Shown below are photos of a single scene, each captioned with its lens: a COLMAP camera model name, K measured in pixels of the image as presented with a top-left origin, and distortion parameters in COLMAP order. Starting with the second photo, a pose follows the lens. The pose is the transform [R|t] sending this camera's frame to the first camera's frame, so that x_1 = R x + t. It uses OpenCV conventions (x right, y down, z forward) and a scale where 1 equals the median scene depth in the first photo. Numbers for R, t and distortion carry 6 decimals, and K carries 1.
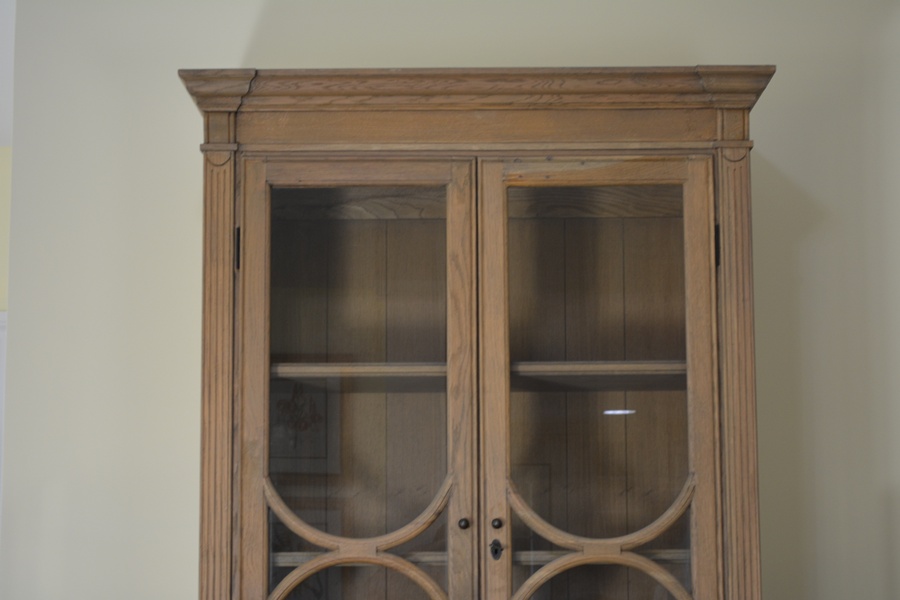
lens RADIAL K [[2077.6, 0, 458.6], [0, 2077.6, 300.4], [0, 0, 1]] dist [-0.011940, 0.000000]
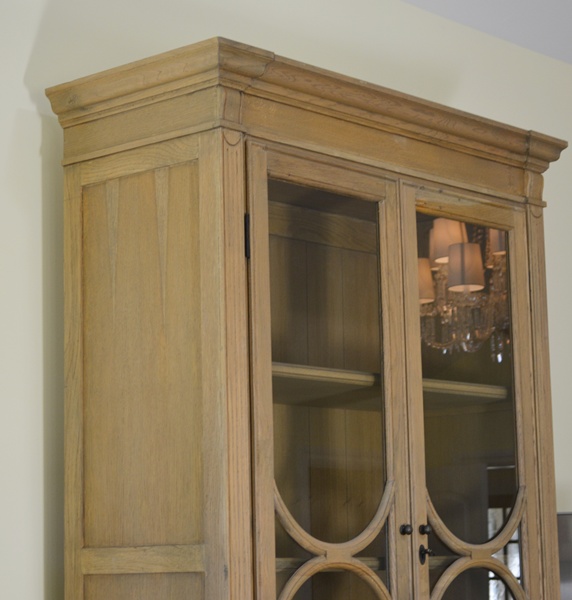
lens RADIAL K [[1807.3, 0, 285.2], [0, 1807.3, 293.8], [0, 0, 1]] dist [-0.121009, 0.000000]
pose [[0.663972, 0.108212, 0.739886, -0.696944], [-0.084719, 0.993989, -0.069349, 0.056573], [-0.742942, -0.016636, 0.669149, 0.433759]]
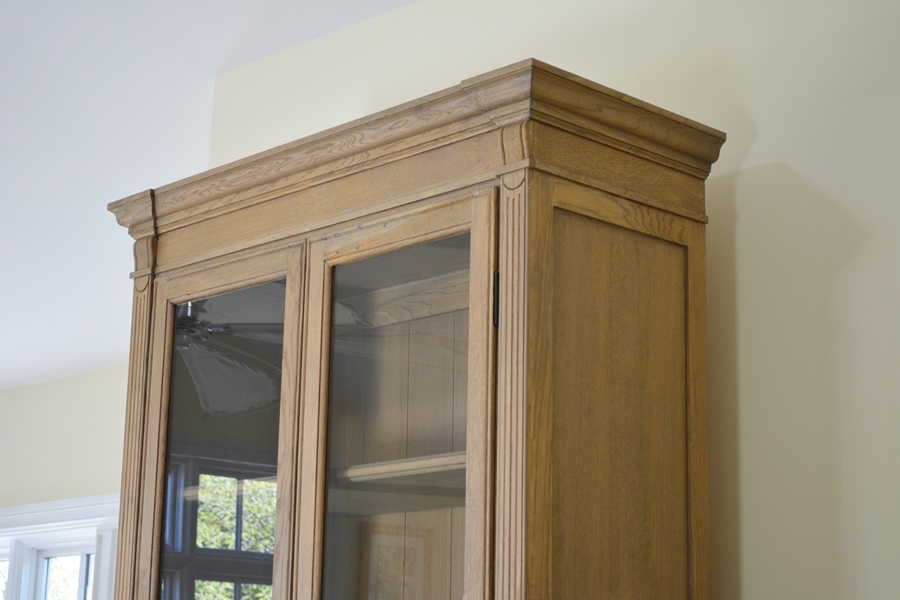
lens RADIAL K [[1765.9, 0, 455.6], [0, 1765.9, 303.9], [0, 0, 1]] dist [0.019778, 0.000000]
pose [[0.686286, -0.142970, -0.713141, 0.587702], [0.073627, 0.989110, -0.127441, 0.059413], [0.723595, 0.034954, 0.689339, 0.527253]]
